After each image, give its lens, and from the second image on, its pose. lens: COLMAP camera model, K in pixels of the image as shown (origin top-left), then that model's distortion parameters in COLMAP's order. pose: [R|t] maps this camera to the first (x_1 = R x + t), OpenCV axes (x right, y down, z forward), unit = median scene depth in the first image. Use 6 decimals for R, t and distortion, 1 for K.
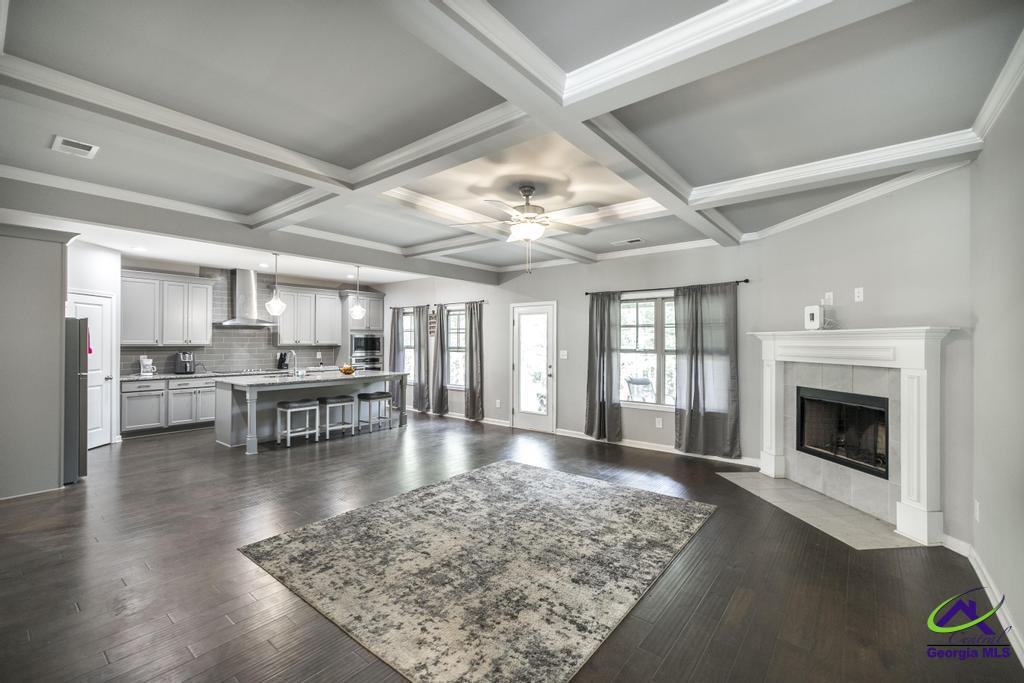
lens RADIAL K [[445.6, 0, 535.0], [0, 445.6, 339.5], [0, 0, 1]] dist [0.004335, 0.000208]
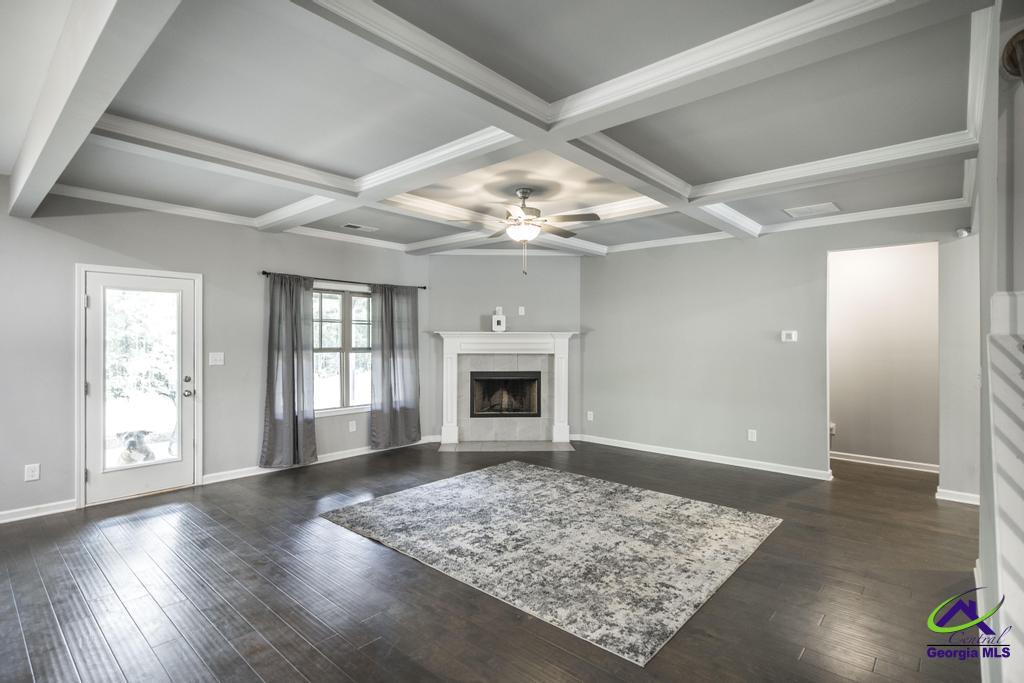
lens RADIAL K [[489.7, 0, 515.7], [0, 489.7, 337.7], [0, 0, 1]] dist [-0.009283, 0.001975]
pose [[0.069796, -0.000437, 0.997561, -1.089631], [-0.008919, 0.999960, 0.001062, -0.002777], [-0.997521, -0.008972, 0.069790, 0.900314]]
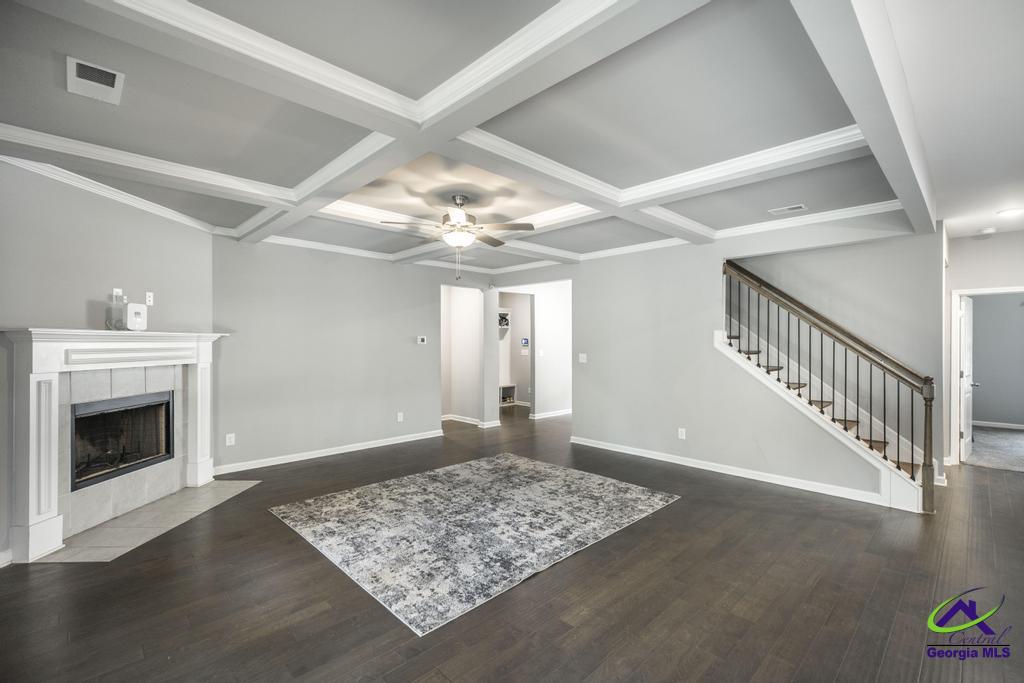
lens RADIAL K [[445.6, 0, 520.3], [0, 445.6, 345.1], [0, 0, 1]] dist [0.004335, 0.000208]
pose [[-0.988813, -0.005834, 0.149048, -0.300239], [-0.005786, 0.999983, 0.000762, 0.002150], [-0.149050, -0.000109, -0.988830, 1.923048]]
